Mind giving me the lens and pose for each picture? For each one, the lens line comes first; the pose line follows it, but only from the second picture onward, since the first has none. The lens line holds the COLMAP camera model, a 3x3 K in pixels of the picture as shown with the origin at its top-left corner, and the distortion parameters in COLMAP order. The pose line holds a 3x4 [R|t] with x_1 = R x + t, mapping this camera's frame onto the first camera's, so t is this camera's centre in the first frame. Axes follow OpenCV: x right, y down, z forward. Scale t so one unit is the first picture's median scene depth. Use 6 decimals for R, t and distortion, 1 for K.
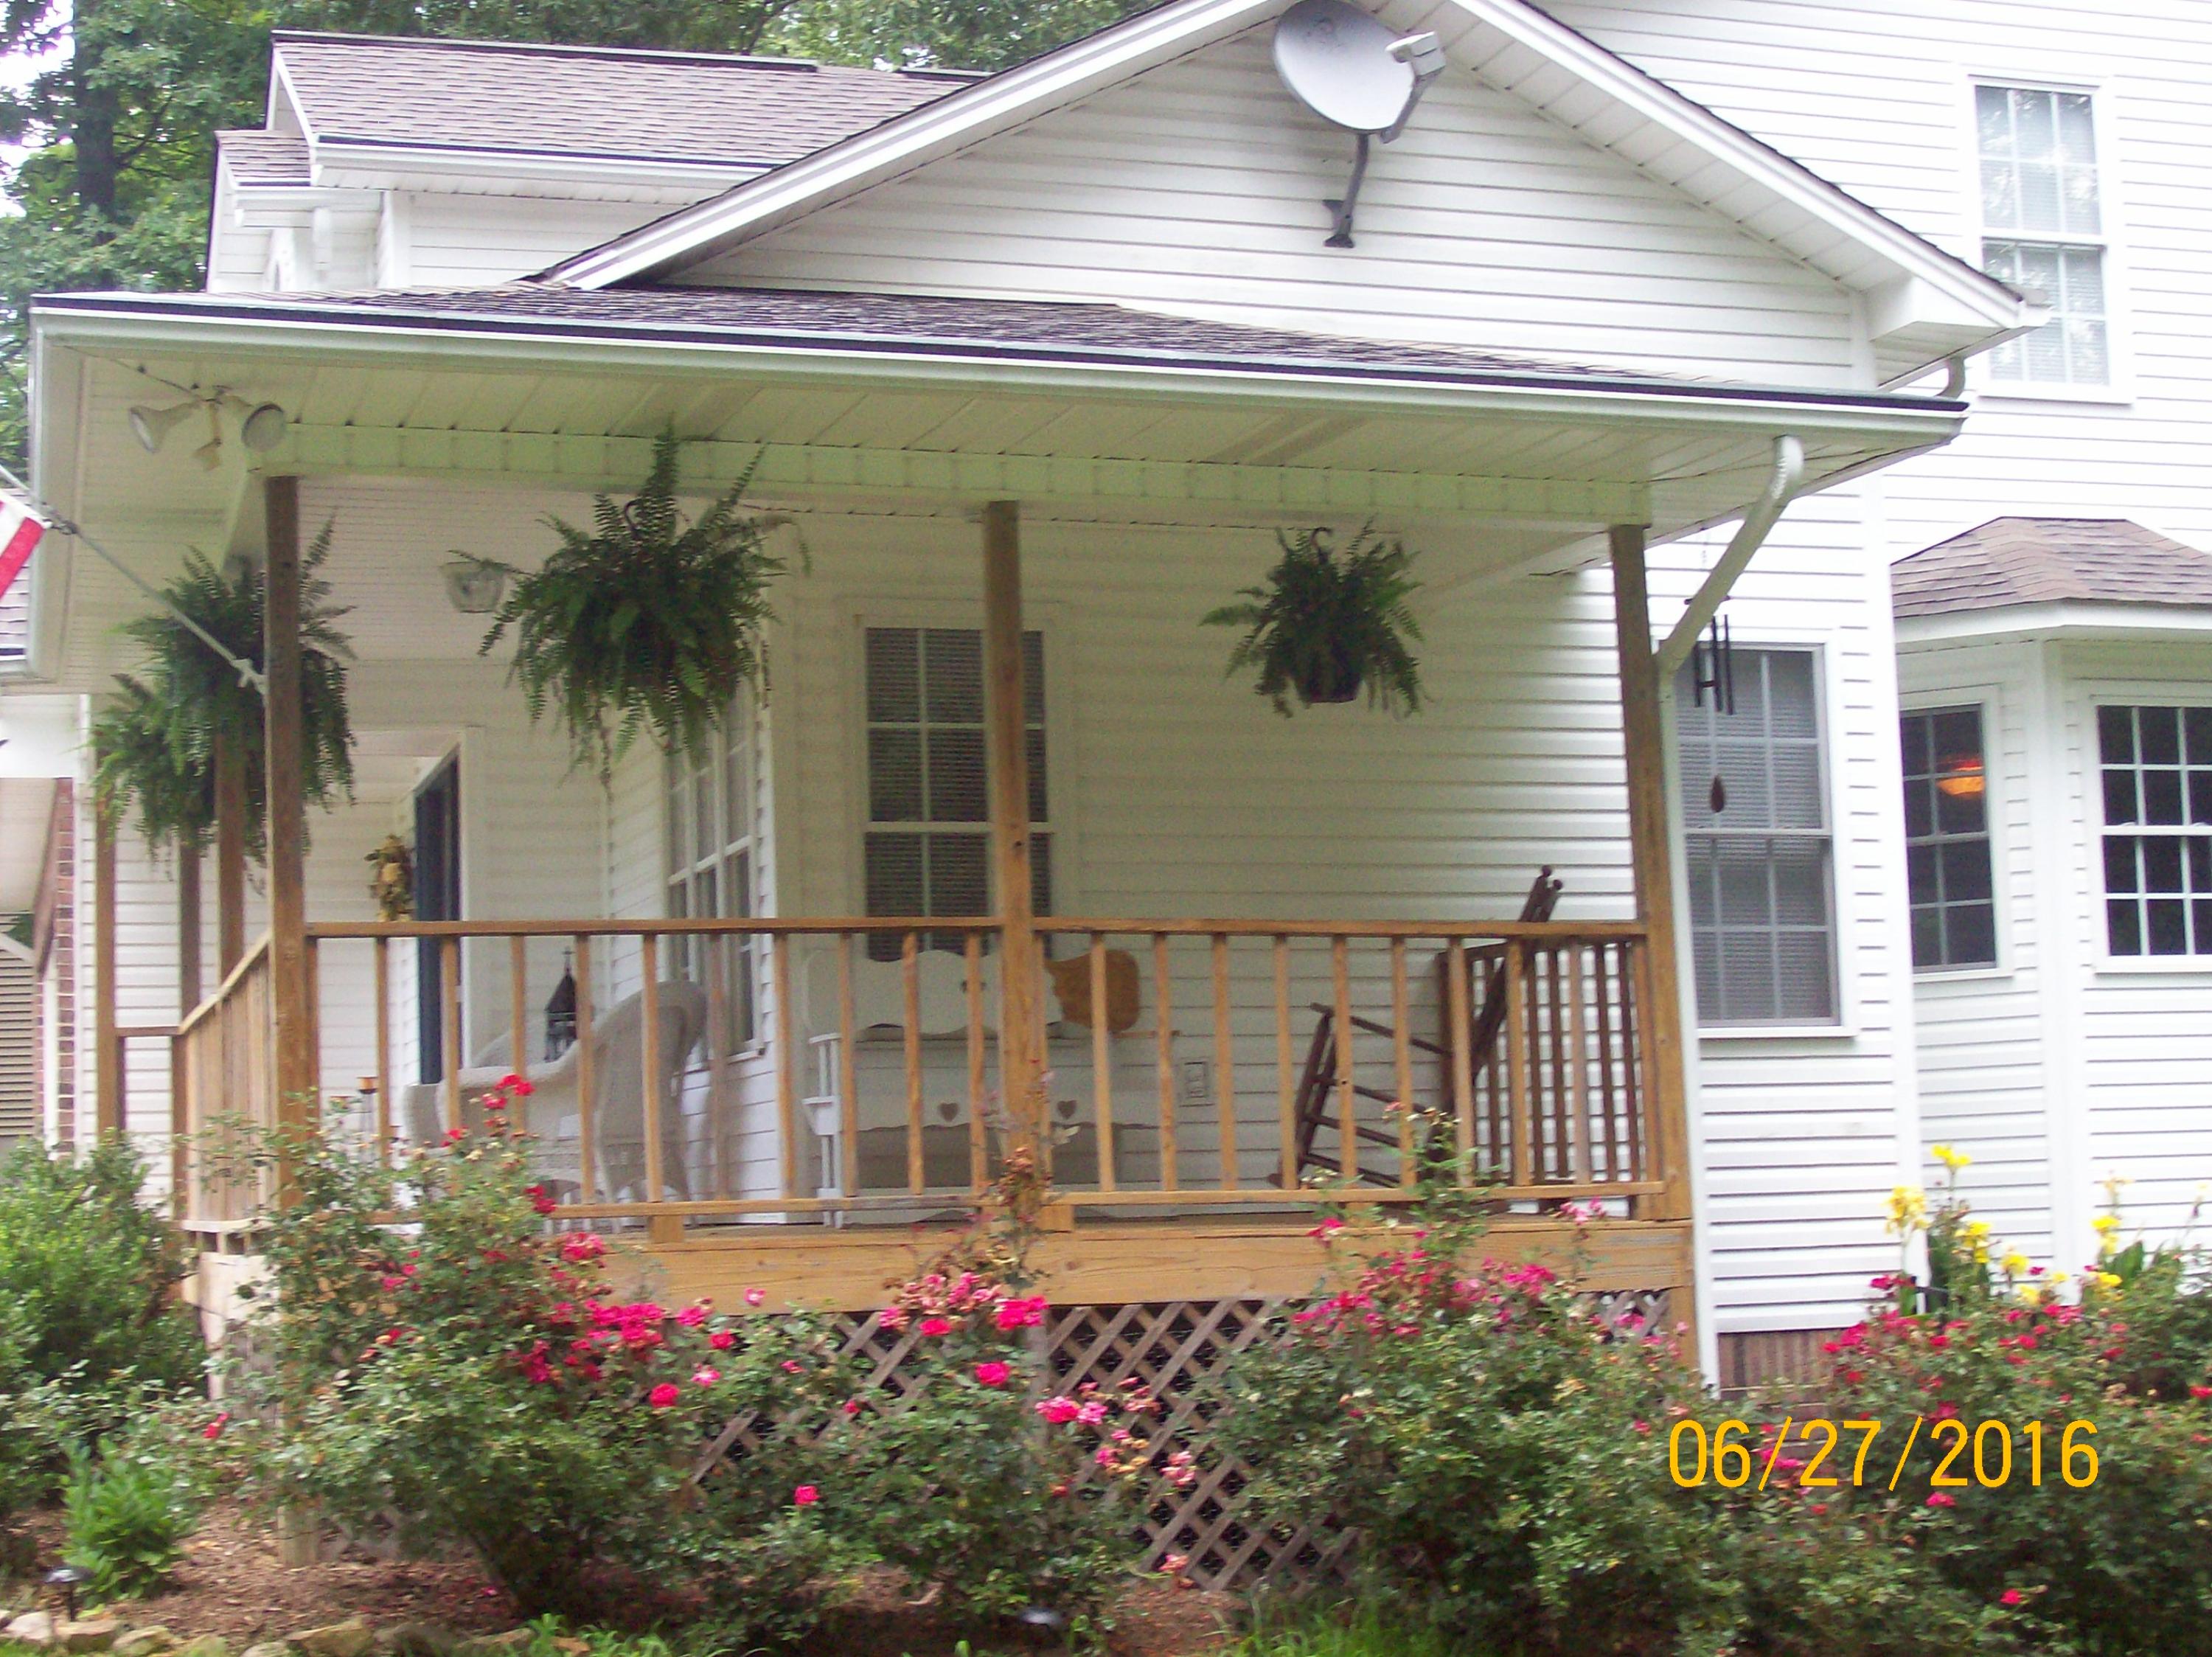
lens RADIAL K [[3624.6, 0, 1106.0], [0, 3624.6, 828.5], [0, 0, 1]] dist [-0.084269, 0.005569]
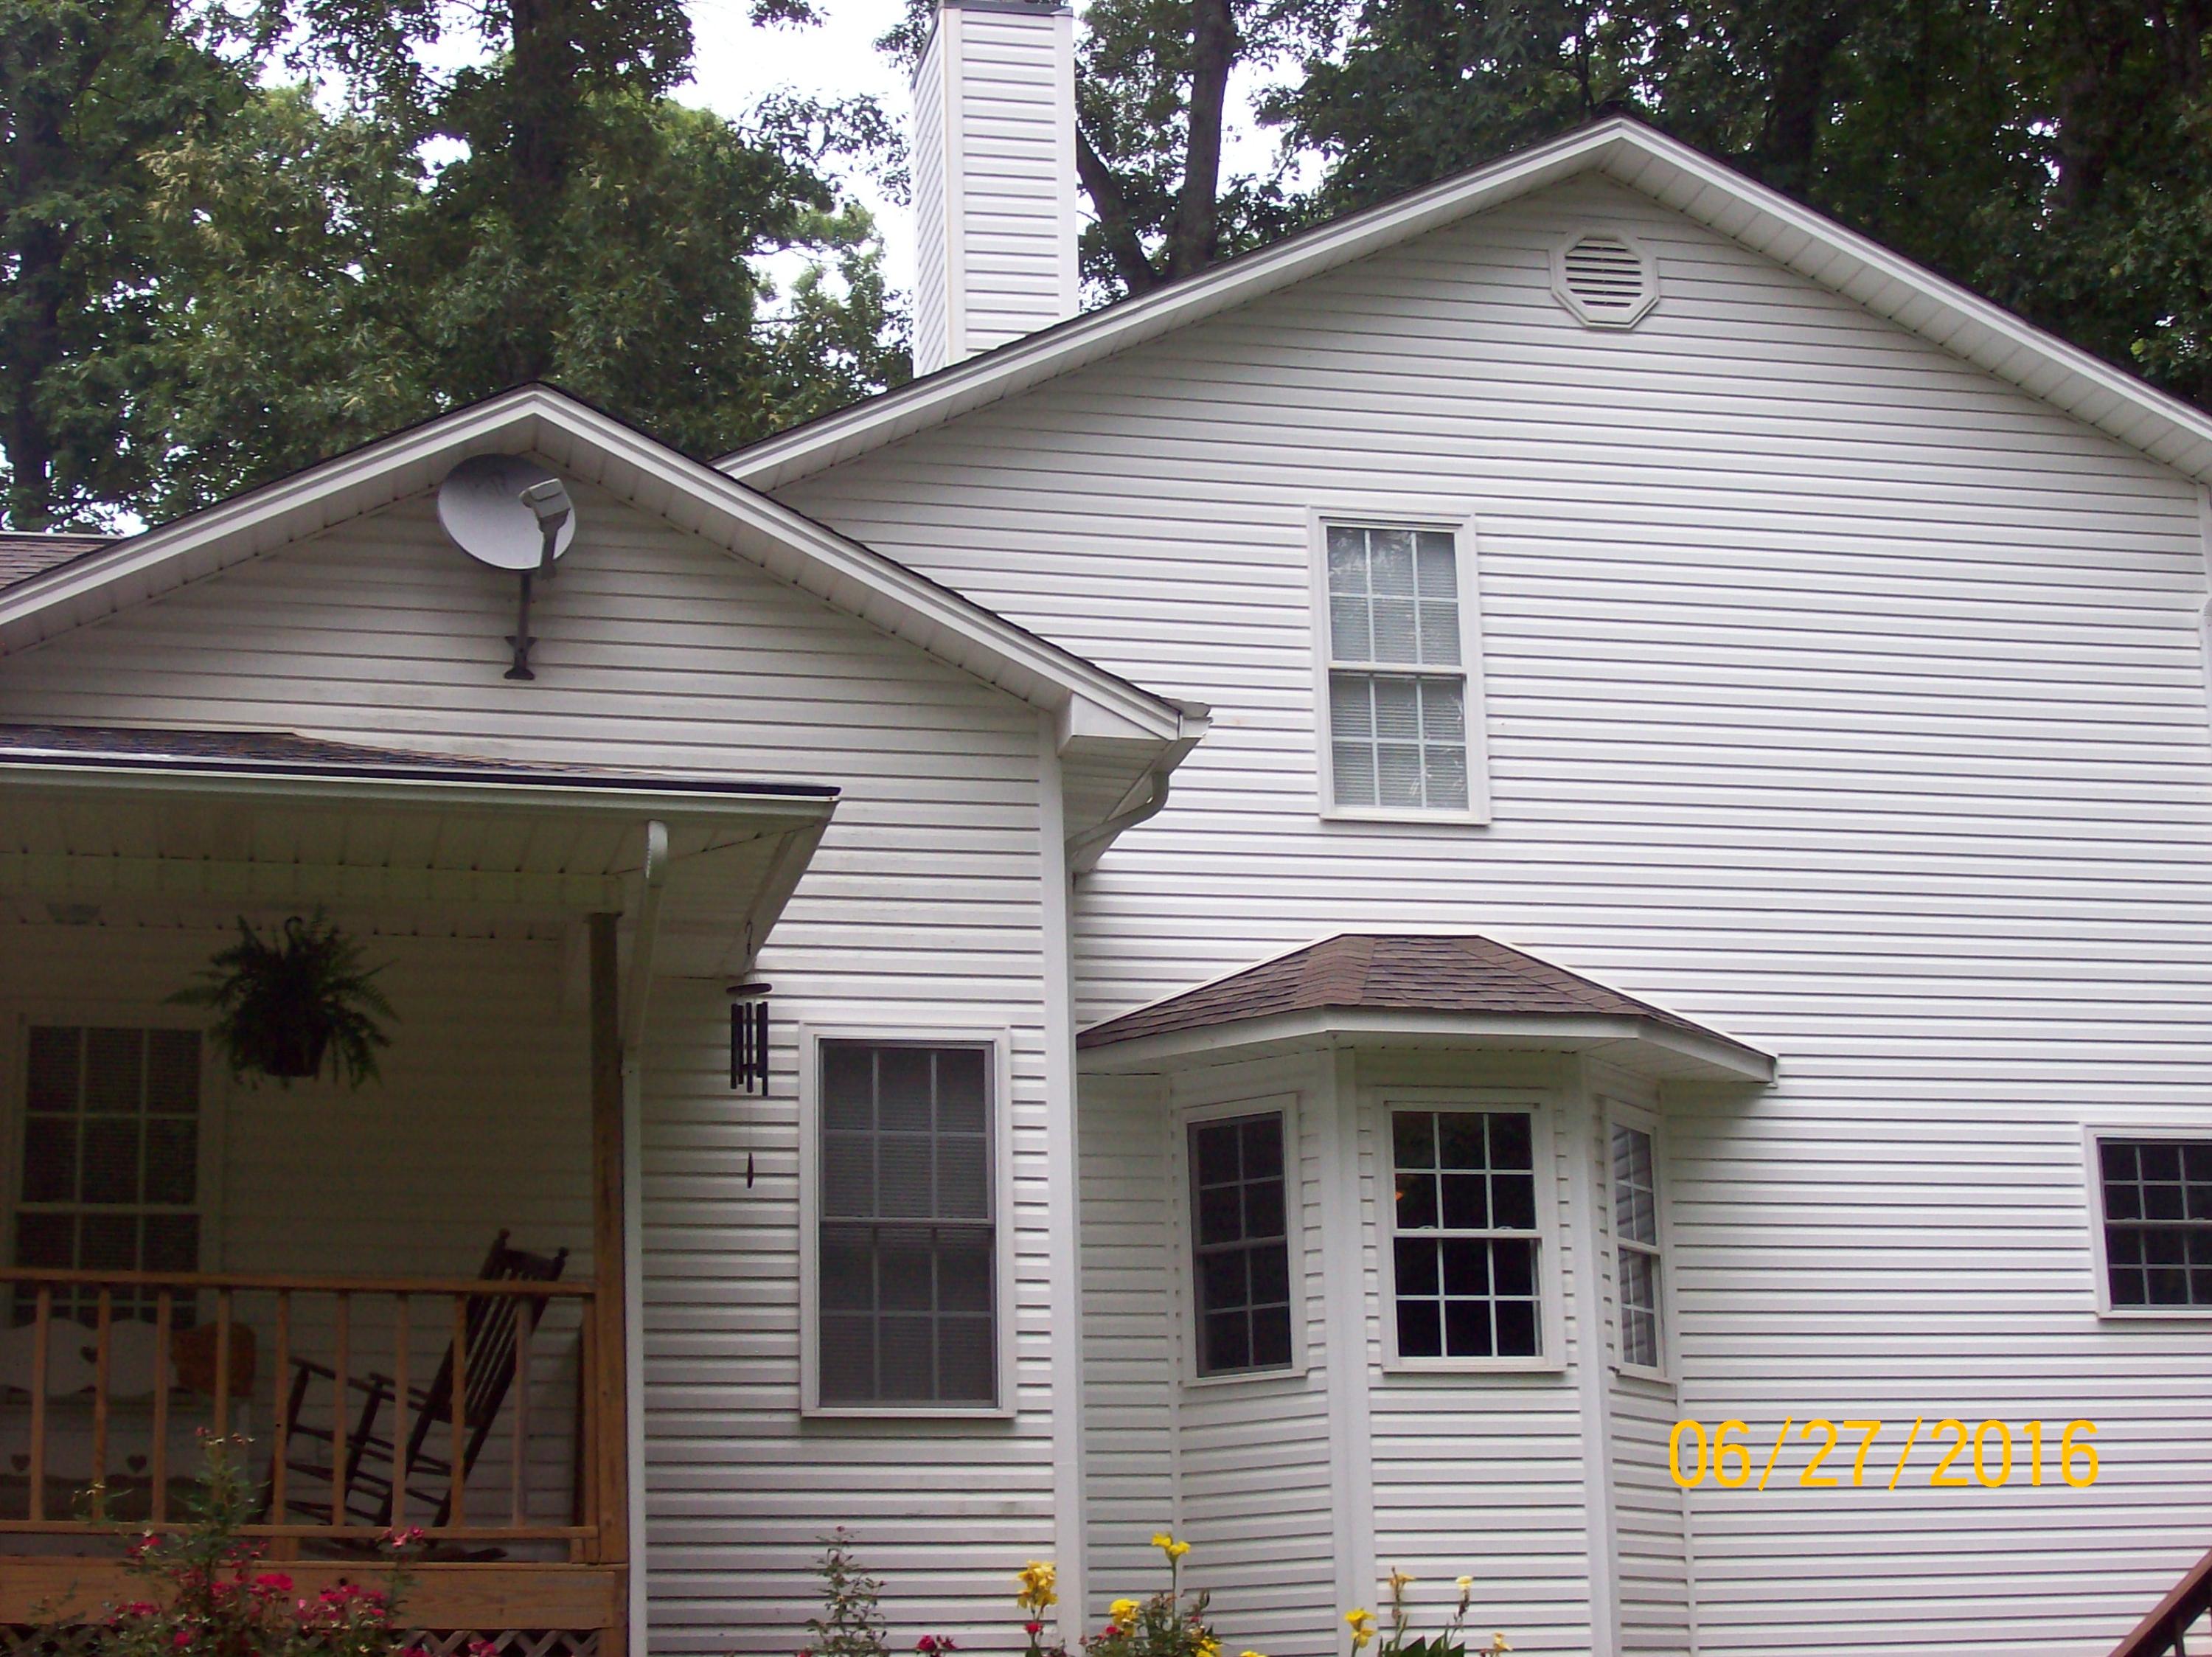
lens RADIAL K [[3624.6, 0, 1106.0], [0, 3624.6, 828.5], [0, 0, 1]] dist [-0.084269, 0.005569]
pose [[0.994169, -0.017140, -0.106459, 0.347204], [0.001480, 0.989361, -0.145472, 0.041064], [0.107819, 0.144467, 0.983618, -0.042367]]
